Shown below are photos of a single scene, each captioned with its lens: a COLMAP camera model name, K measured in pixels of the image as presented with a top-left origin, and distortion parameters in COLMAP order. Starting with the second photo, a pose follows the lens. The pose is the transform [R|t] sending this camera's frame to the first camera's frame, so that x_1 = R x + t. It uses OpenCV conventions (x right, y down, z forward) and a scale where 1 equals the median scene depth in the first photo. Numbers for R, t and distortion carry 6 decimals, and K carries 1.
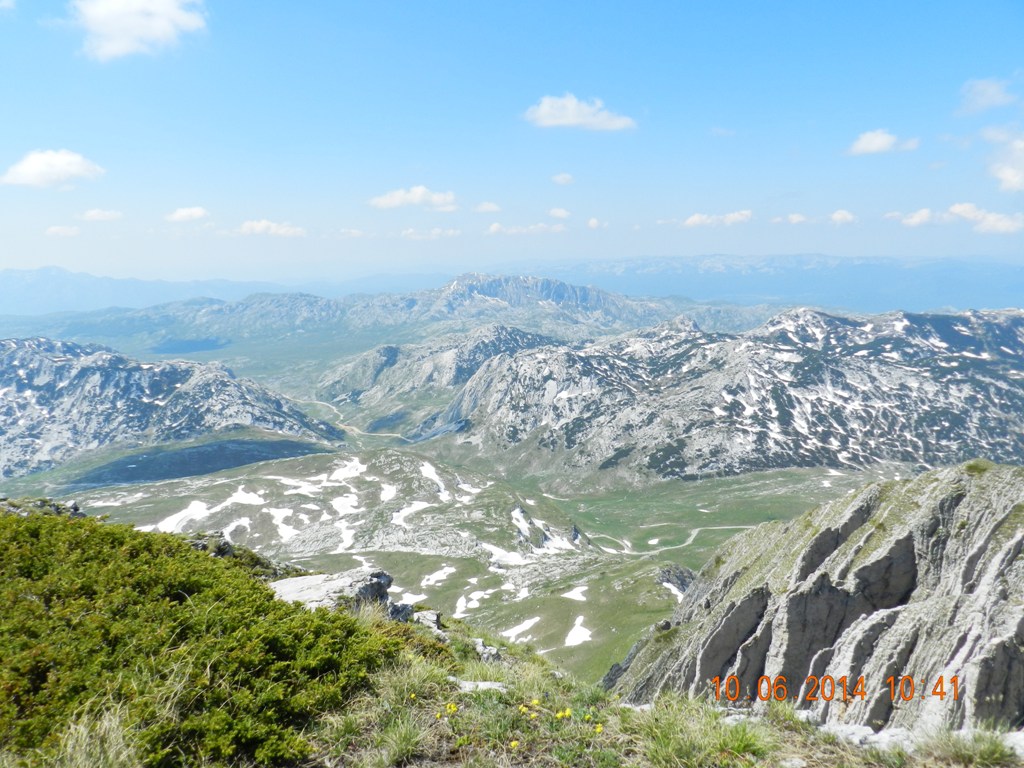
lens RADIAL K [[763.7, 0, 513.3], [0, 763.7, 386.1], [0, 0, 1]] dist [0.010421, 0.002814]
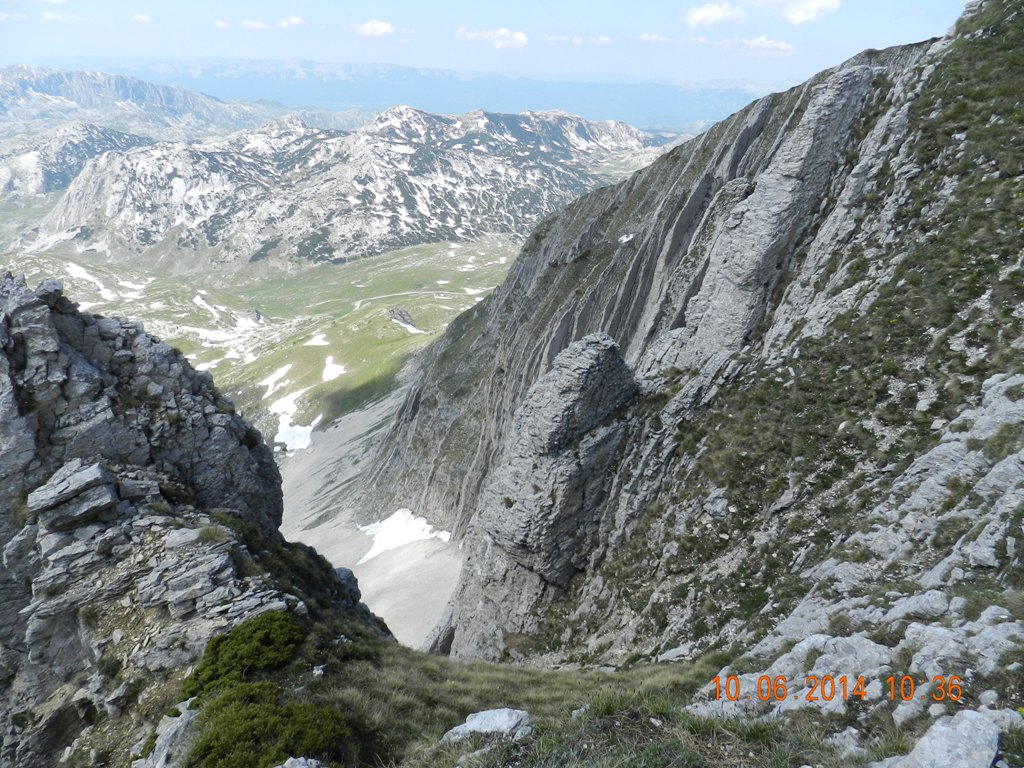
lens RADIAL K [[682.6, 0, 507.3], [0, 682.6, 380.7], [0, 0, 1]] dist [0.022386, -0.011745]
pose [[0.862187, -0.177144, 0.474610, -0.047854], [0.046114, 0.960424, 0.274697, 0.019584], [-0.504487, -0.214954, 0.836234, 0.004287]]
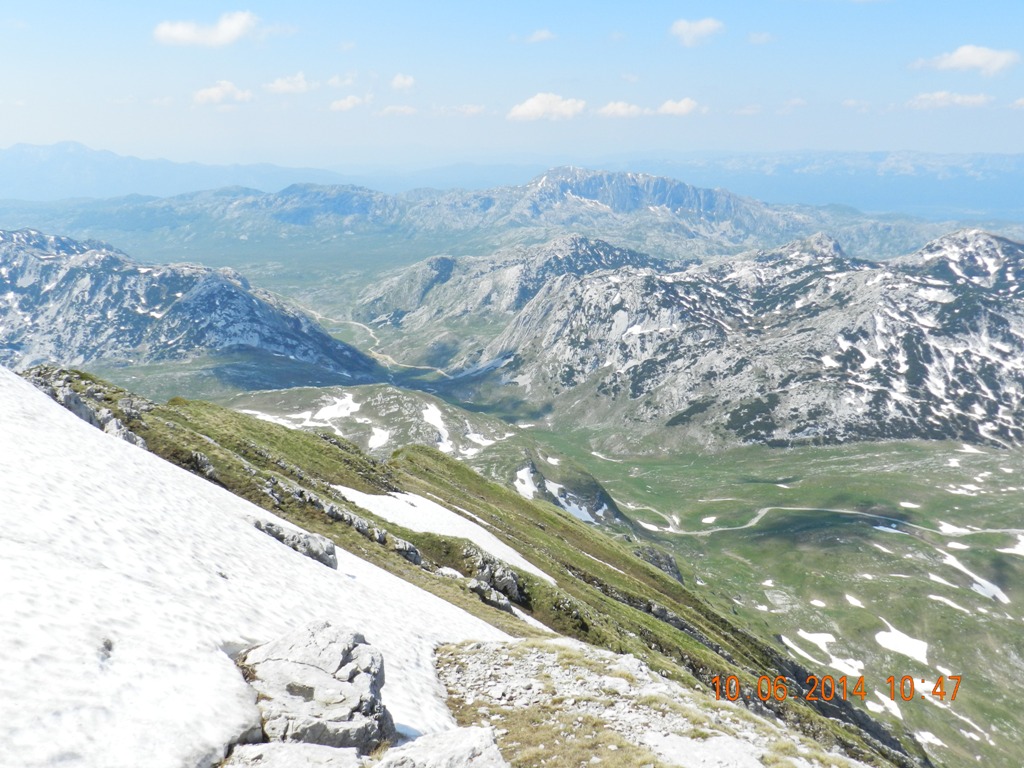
lens RADIAL K [[964.4, 0, 512.1], [0, 964.4, 385.5], [0, 0, 1]] dist [0.012538, 0.000000]
pose [[0.992200, 0.056996, -0.110863, 0.051938], [-0.048267, 0.995634, 0.079891, -0.004831], [0.114932, -0.073917, 0.990619, -0.010126]]
